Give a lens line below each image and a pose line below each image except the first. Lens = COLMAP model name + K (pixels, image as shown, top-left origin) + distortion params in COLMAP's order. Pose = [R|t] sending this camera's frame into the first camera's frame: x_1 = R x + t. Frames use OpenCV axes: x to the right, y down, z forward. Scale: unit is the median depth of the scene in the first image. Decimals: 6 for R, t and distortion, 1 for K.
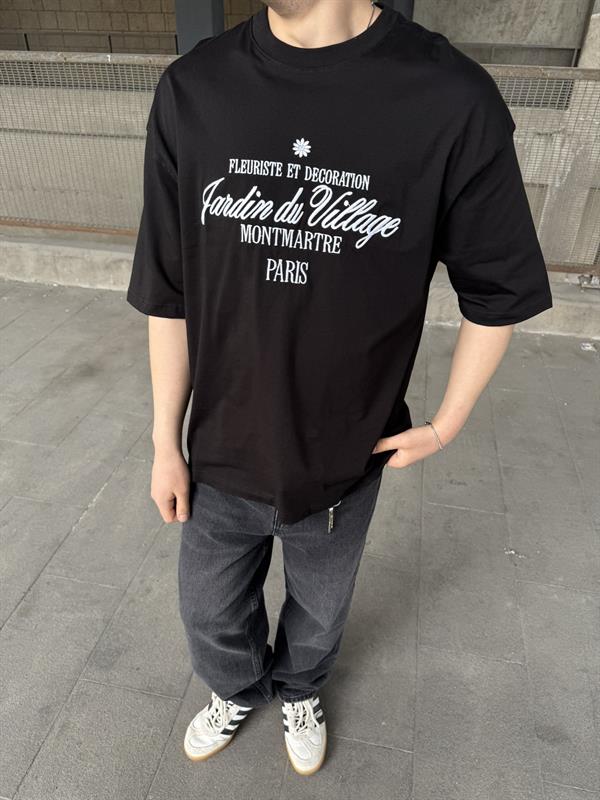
lens RADIAL K [[580.4, 0, 298.4], [0, 580.4, 406.5], [0, 0, 1]] dist [0.011395, -0.018423]
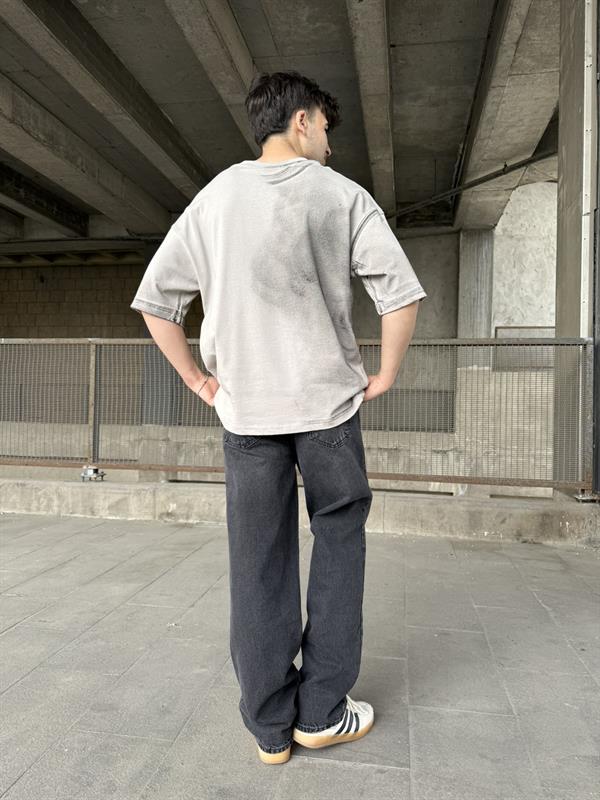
lens RADIAL K [[580.4, 0, 304.3], [0, 580.4, 397.8], [0, 0, 1]] dist [0.011395, -0.018423]
pose [[0.999462, 0.003617, 0.032602, 0.450491], [0.015100, 0.831601, -0.555168, 0.397899], [-0.029120, 0.555362, 0.831099, -0.171312]]
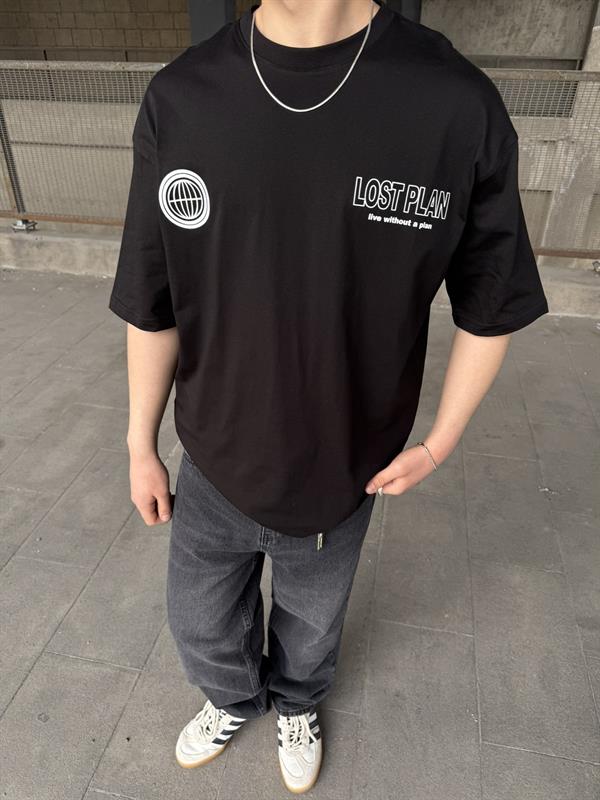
lens RADIAL K [[580.4, 0, 295.3], [0, 580.4, 409.1], [0, 0, 1]] dist [0.011395, -0.018423]
pose [[0.999975, -0.004059, -0.005795, -0.088824], [0.003968, 0.999870, -0.015597, 0.082005], [0.005857, 0.015573, 0.999862, -0.110590]]
